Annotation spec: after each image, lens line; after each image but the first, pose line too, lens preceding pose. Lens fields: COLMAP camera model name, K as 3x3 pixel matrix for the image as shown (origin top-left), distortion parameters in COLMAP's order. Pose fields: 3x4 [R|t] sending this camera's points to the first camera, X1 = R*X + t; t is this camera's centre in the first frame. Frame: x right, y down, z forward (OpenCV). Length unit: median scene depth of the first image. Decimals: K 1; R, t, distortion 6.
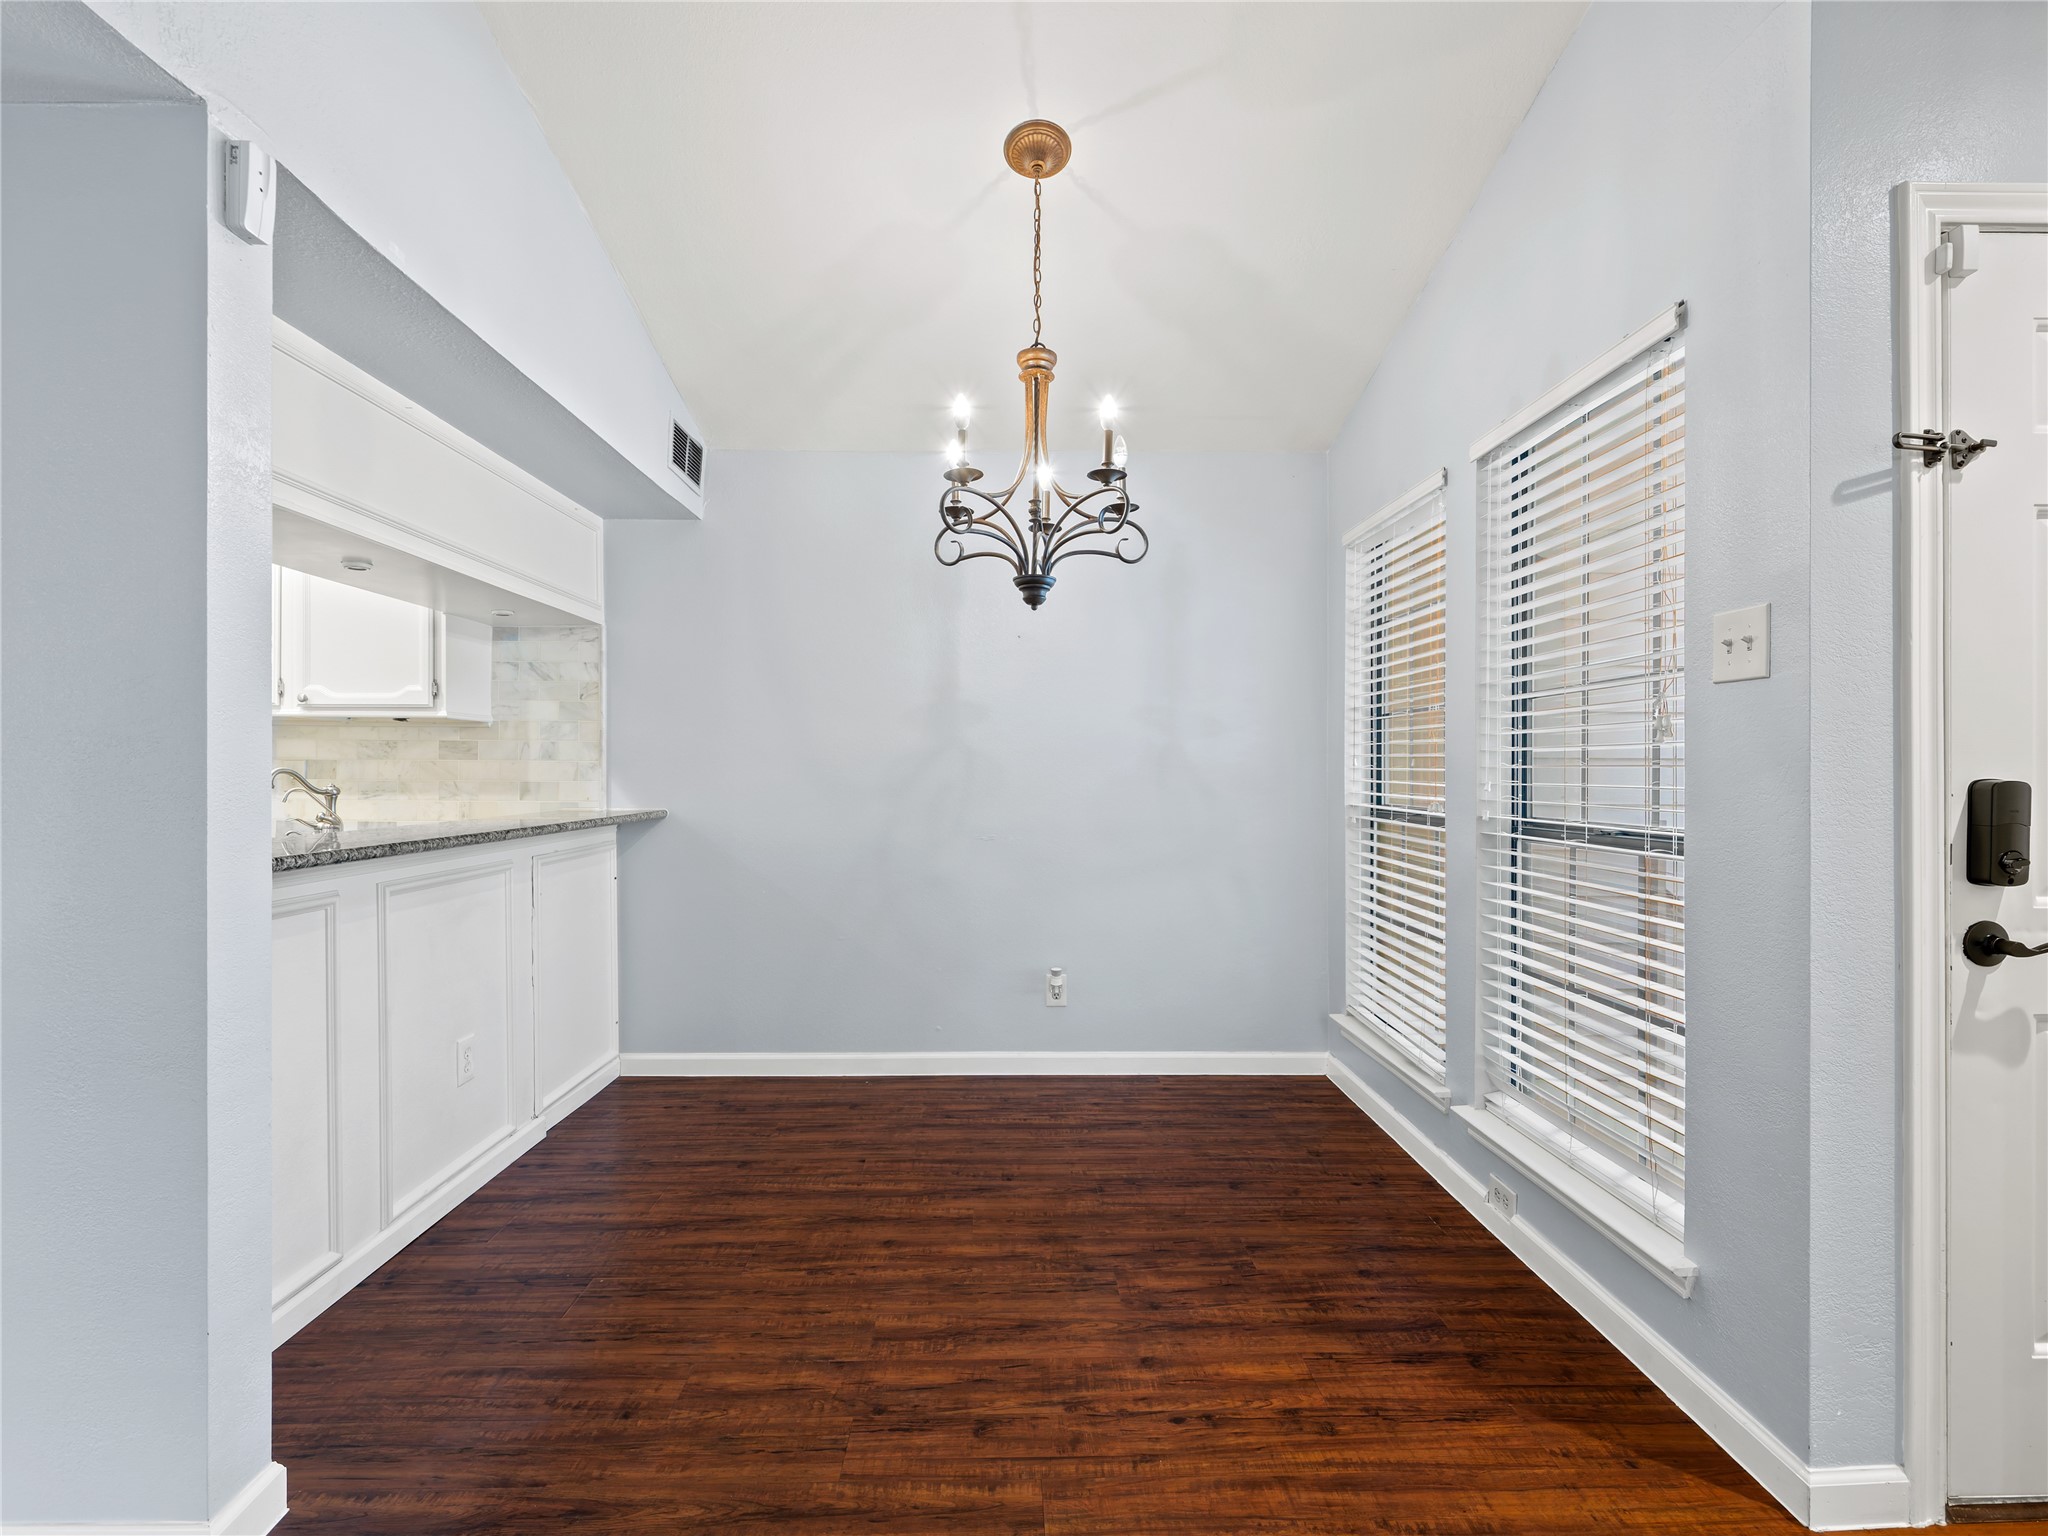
lens RADIAL K [[956.0, 0, 1024.0], [0, 956.0, 768.0], [0, 0, 1]] dist [0.004038, -0.001078]
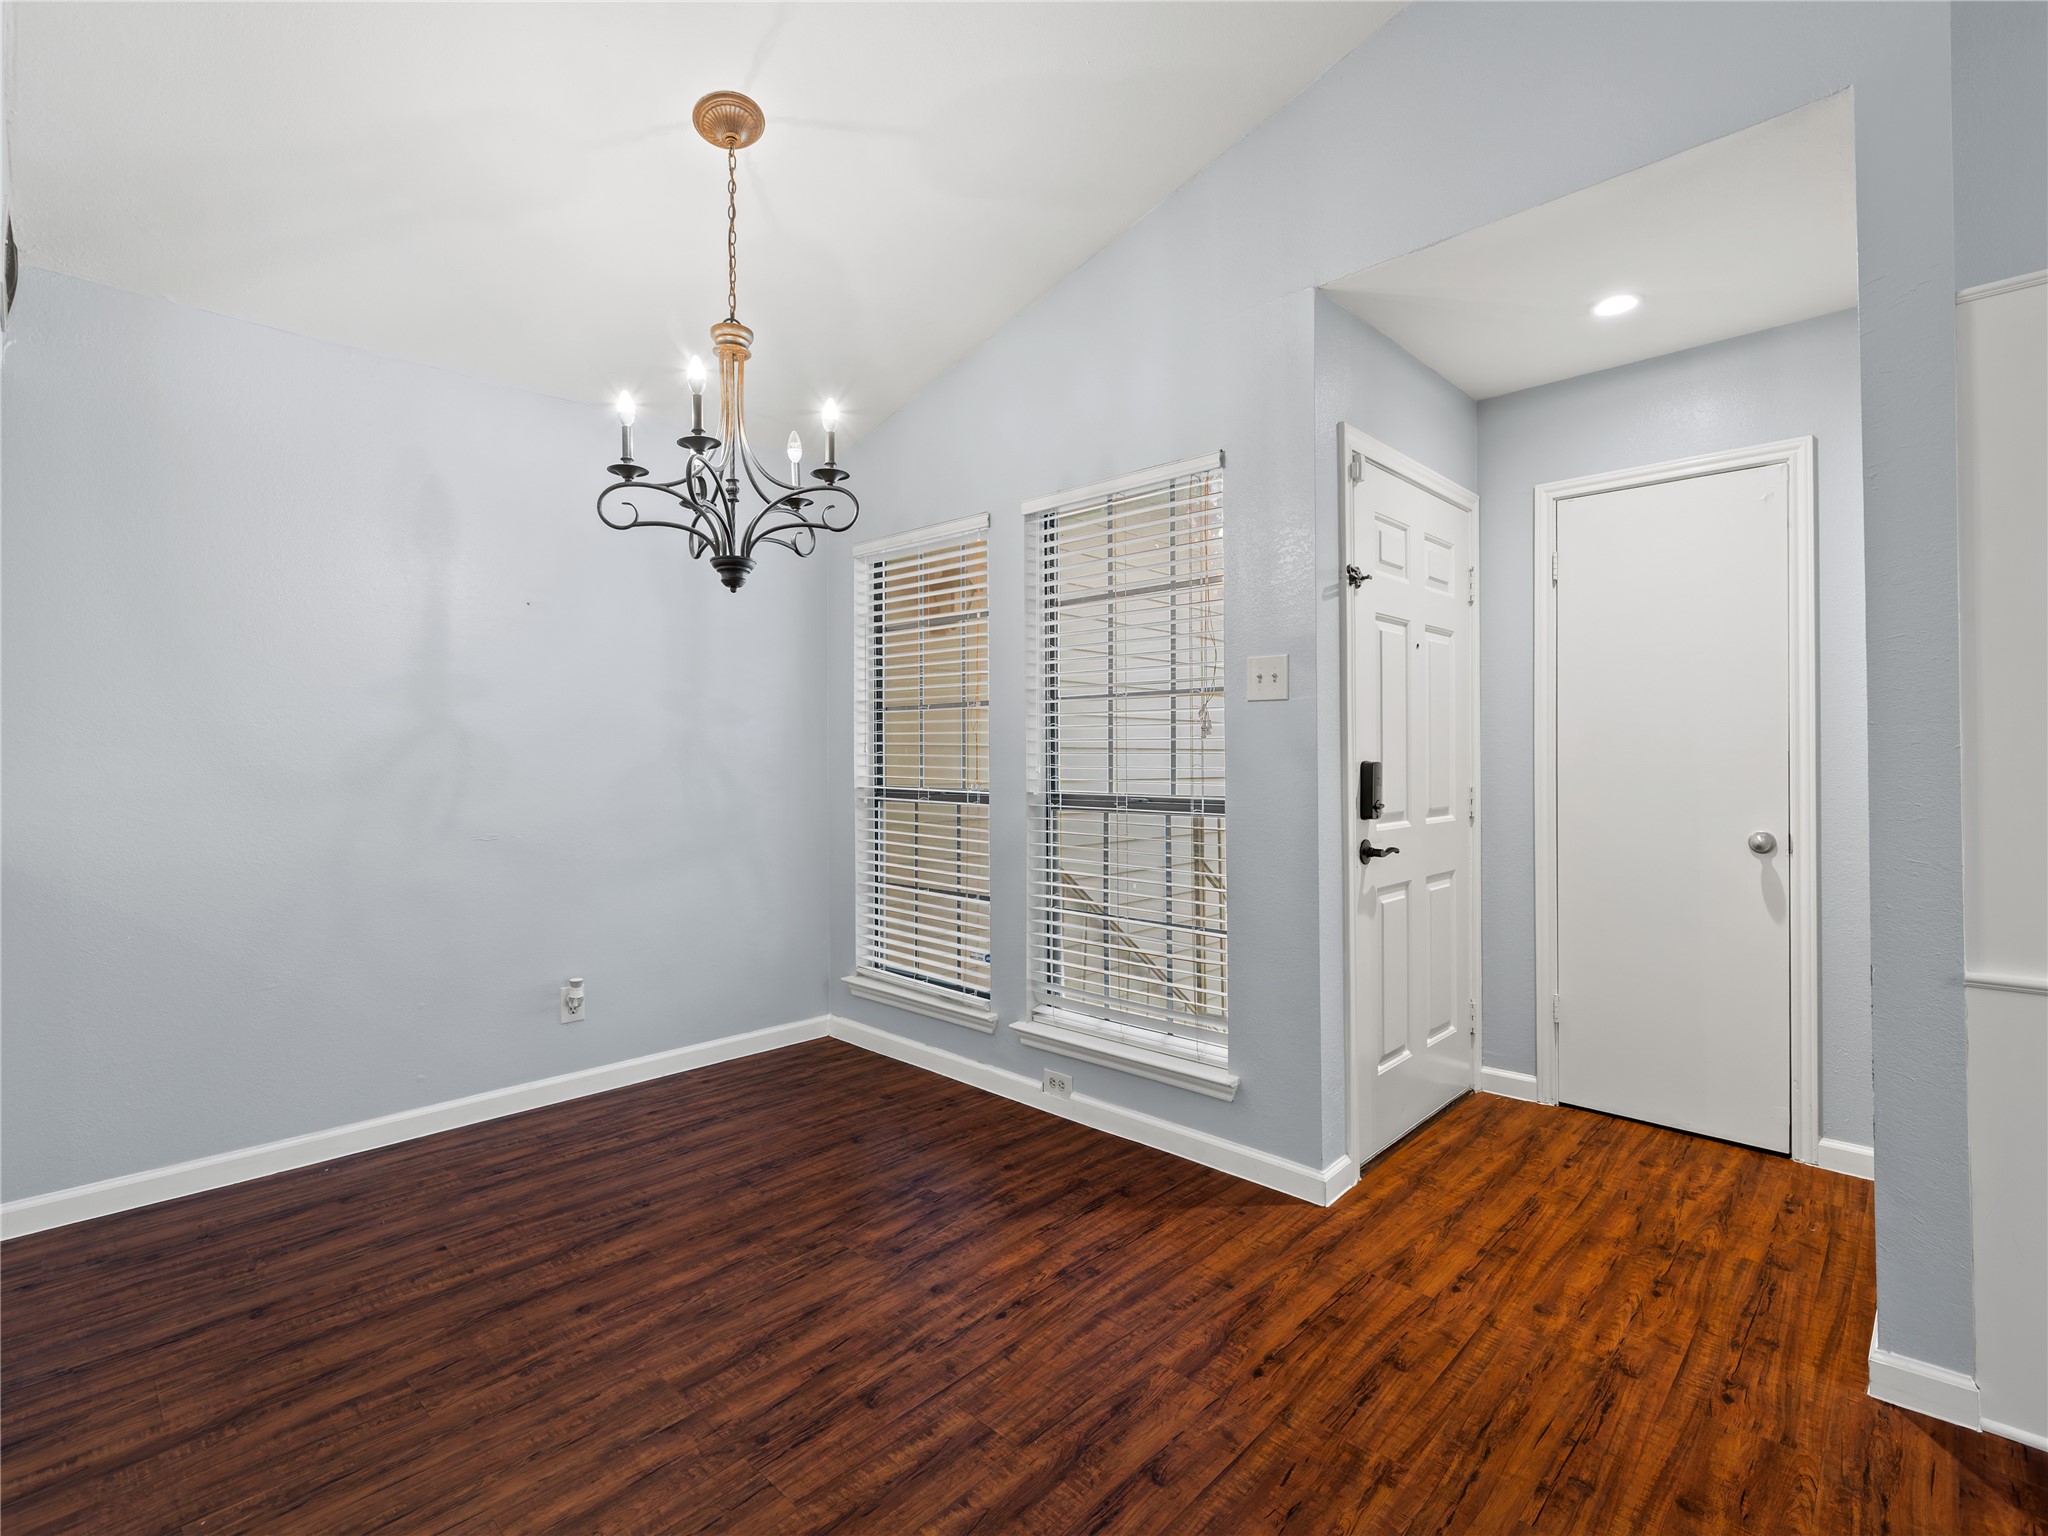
lens RADIAL K [[947.0, 0, 1028.8], [0, 947.0, 741.0], [0, 0, 1]] dist [0.020371, -0.011781]
pose [[0.712941, 0.009505, 0.701160, -0.474044], [-0.000420, 0.999914, -0.013128, -0.001652], [-0.701224, 0.009065, 0.712884, 0.108082]]
